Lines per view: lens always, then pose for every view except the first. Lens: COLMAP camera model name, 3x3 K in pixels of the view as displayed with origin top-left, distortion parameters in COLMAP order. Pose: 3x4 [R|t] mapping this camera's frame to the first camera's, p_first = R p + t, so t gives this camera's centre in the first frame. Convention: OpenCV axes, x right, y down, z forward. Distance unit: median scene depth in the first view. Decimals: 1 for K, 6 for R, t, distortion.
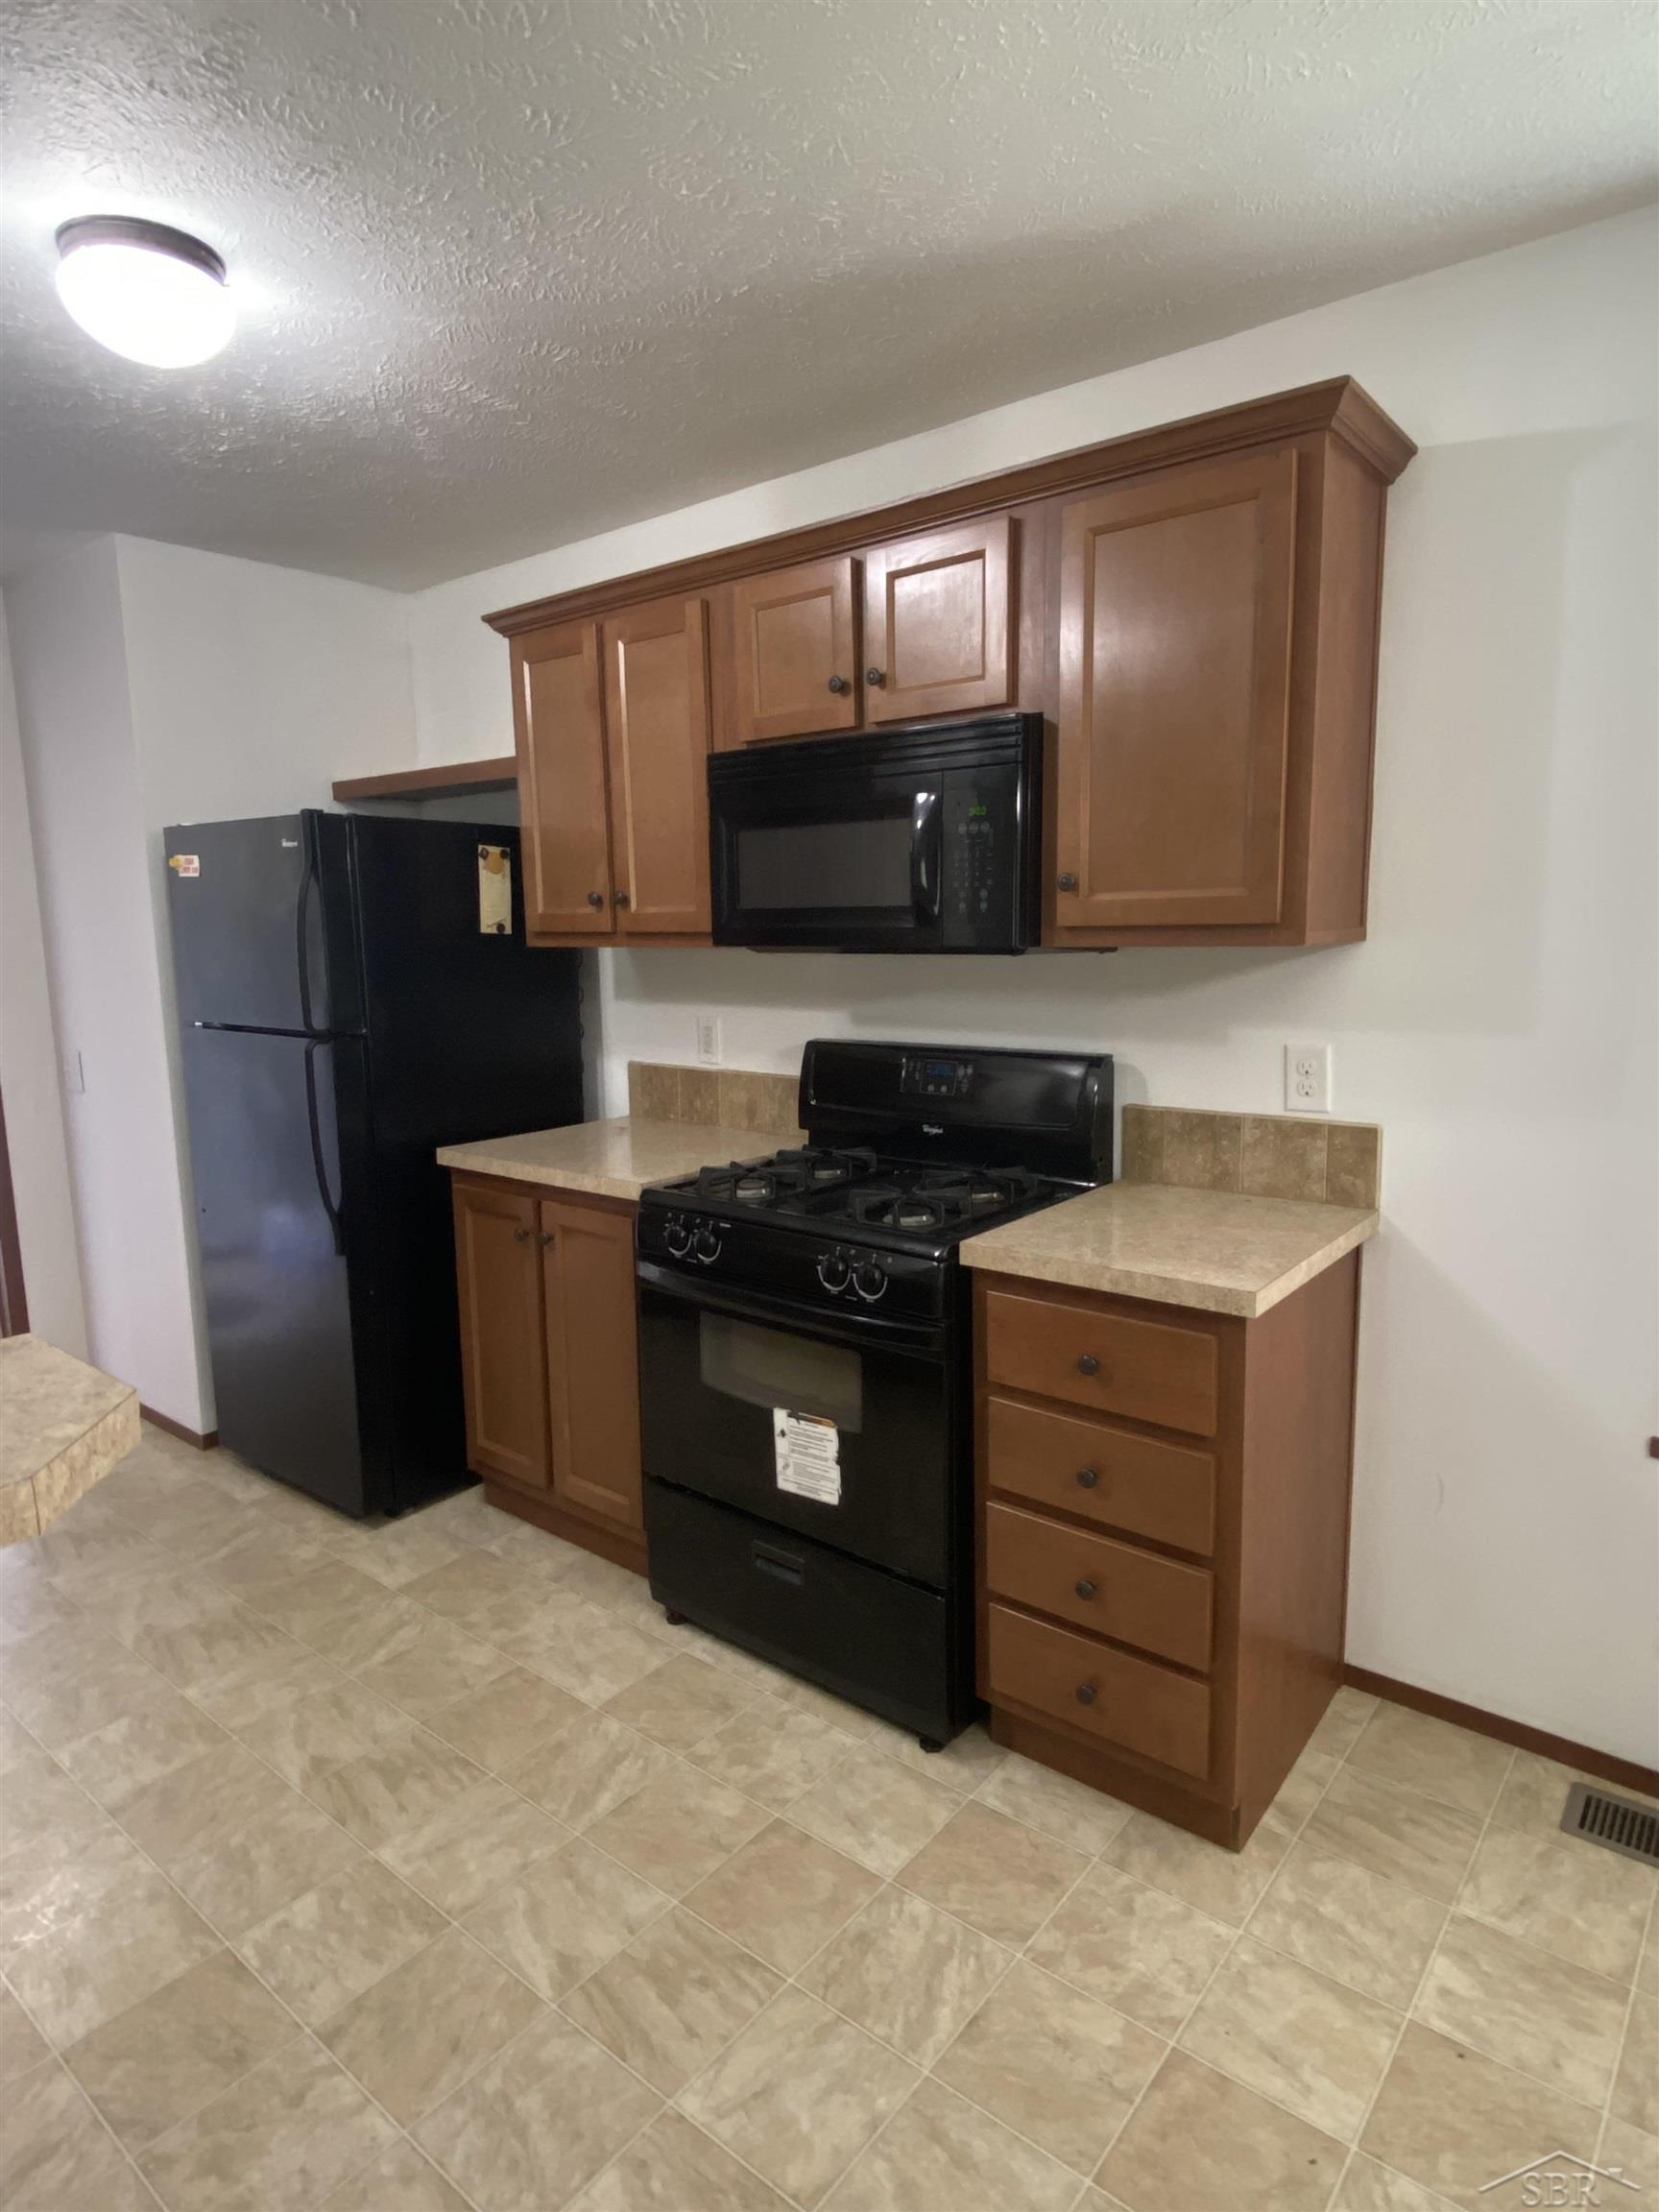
lens RADIAL K [[1236.9, 0, 831.5], [0, 1236.9, 1103.0], [0, 0, 1]] dist [-0.021075, -0.001031]
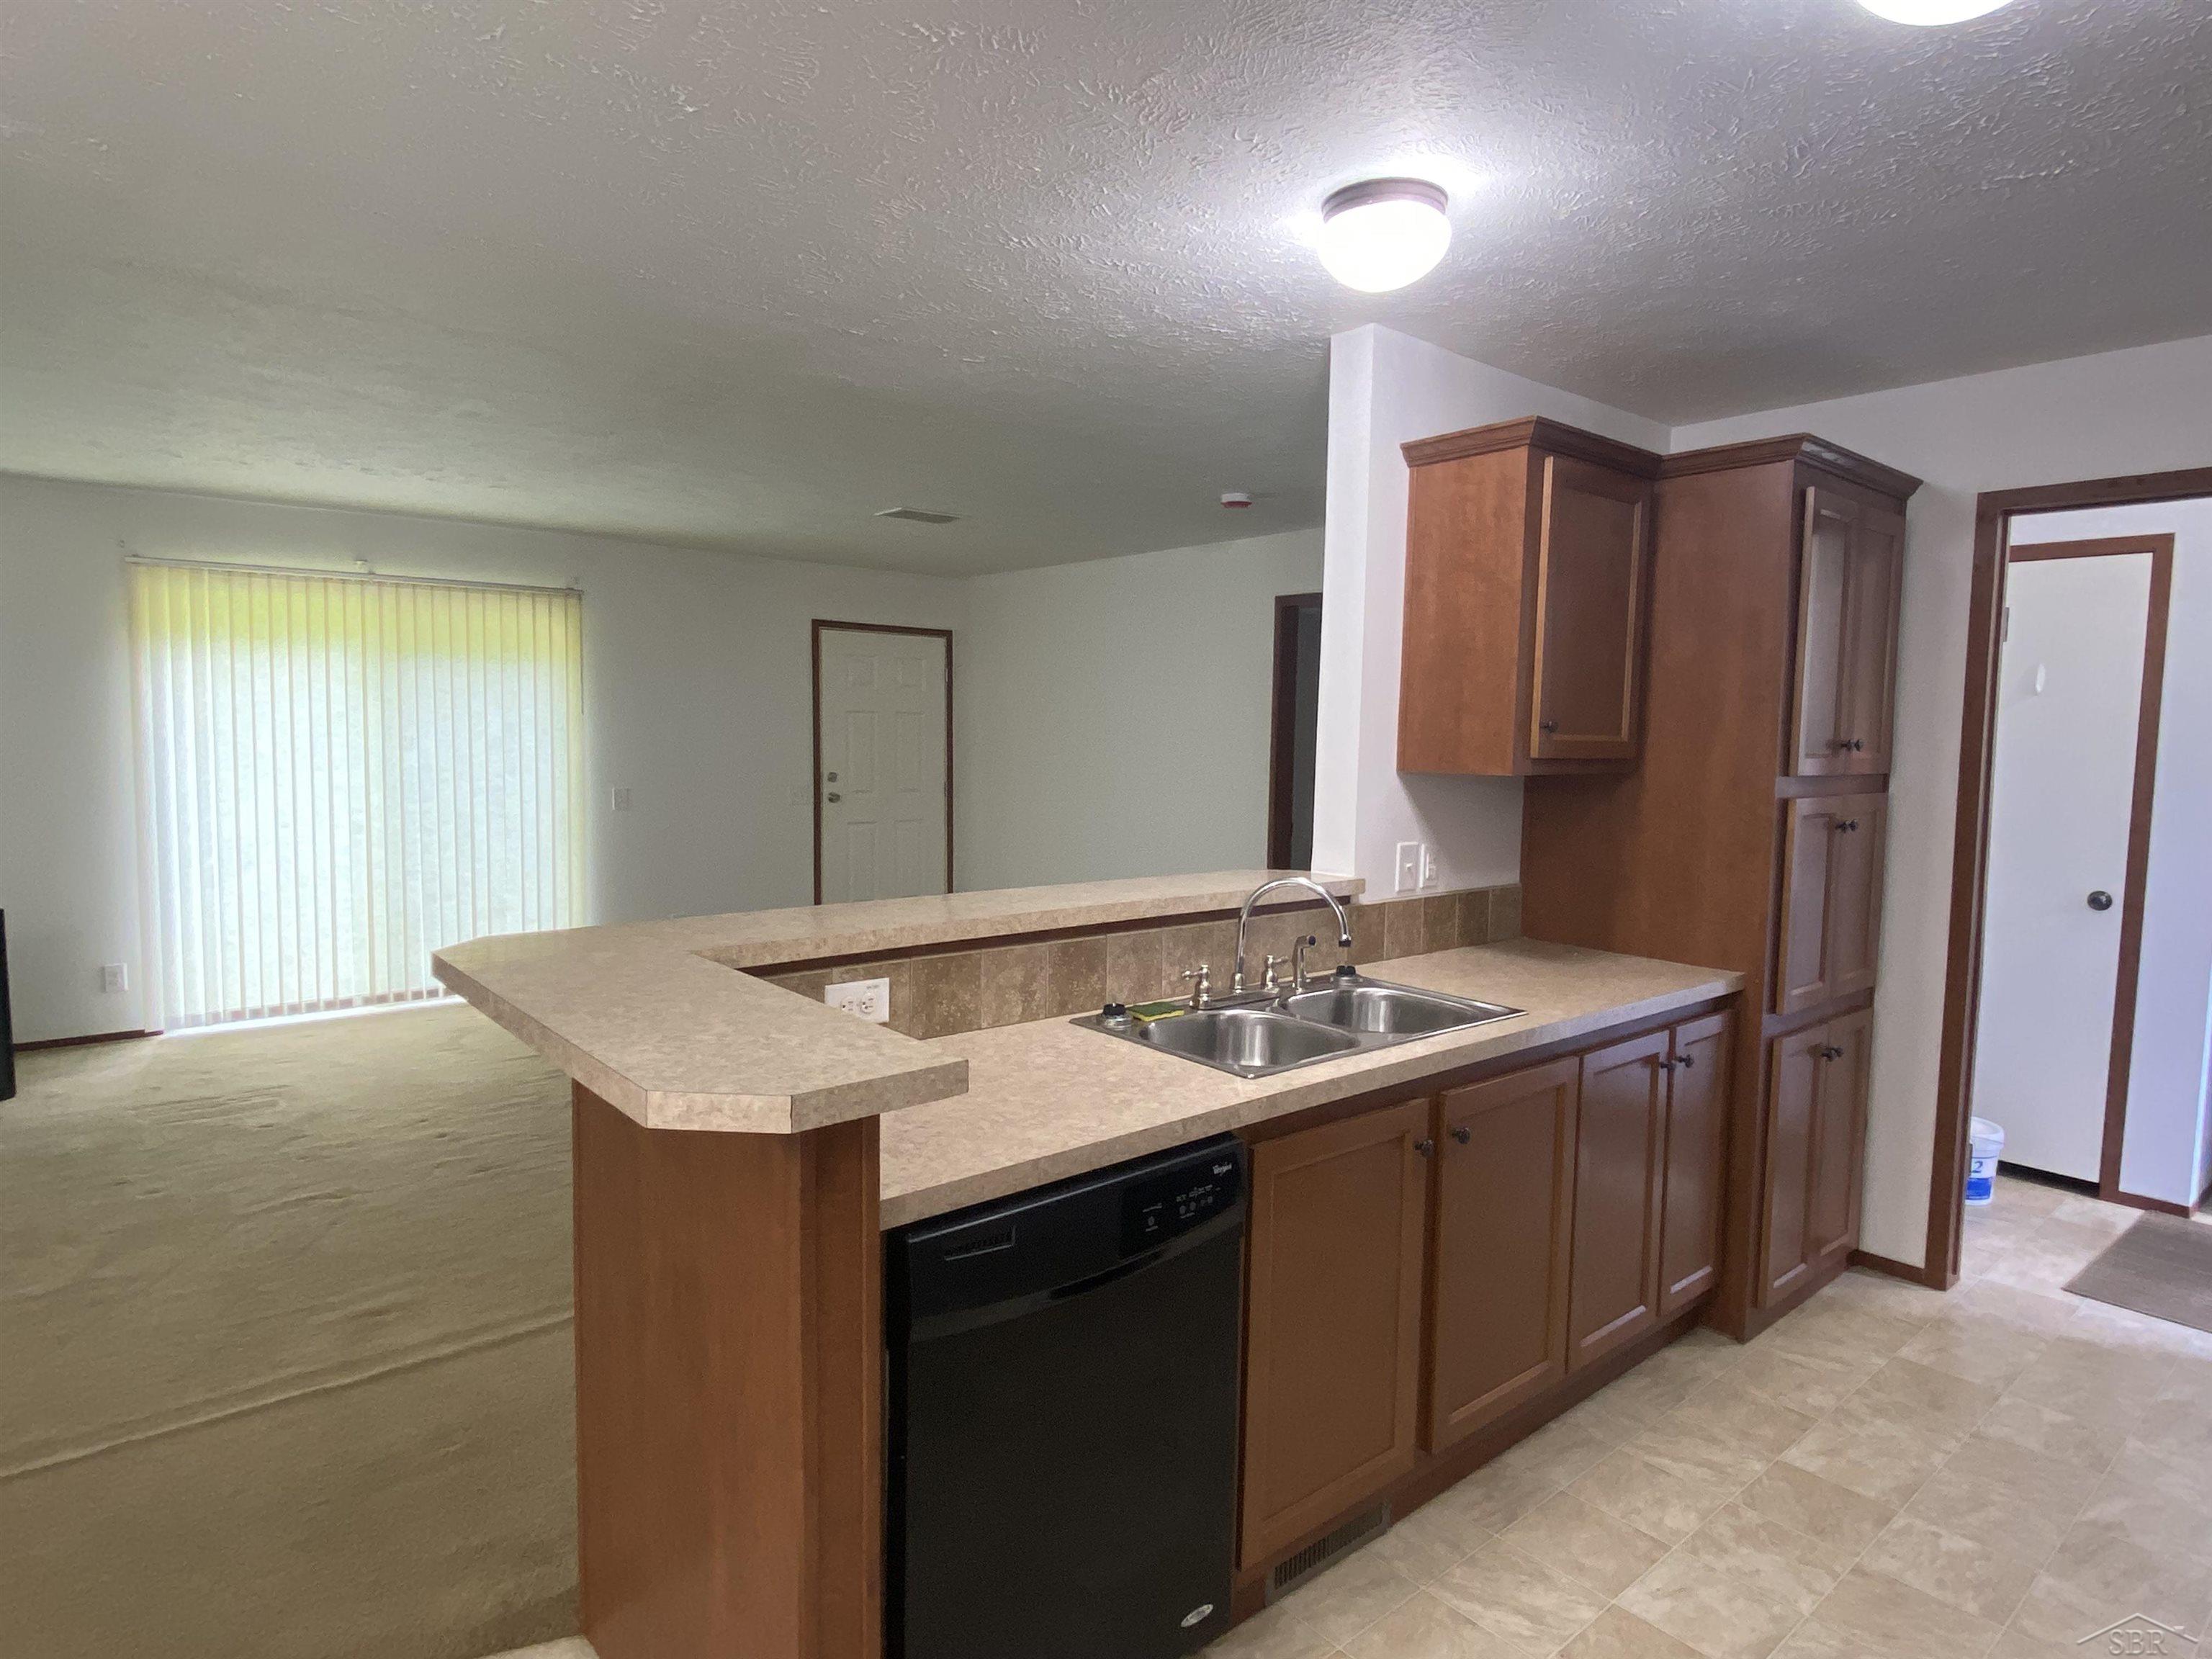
lens RADIAL K [[1236.9, 0, 1106.6], [0, 1236.9, 828.0], [0, 0, 1]] dist [-0.021075, -0.001031]
pose [[-0.192399, 0.078782, -0.978149, 0.964592], [-0.175174, 0.978005, 0.113226, -0.035586], [0.965555, 0.193131, -0.174367, 0.271102]]
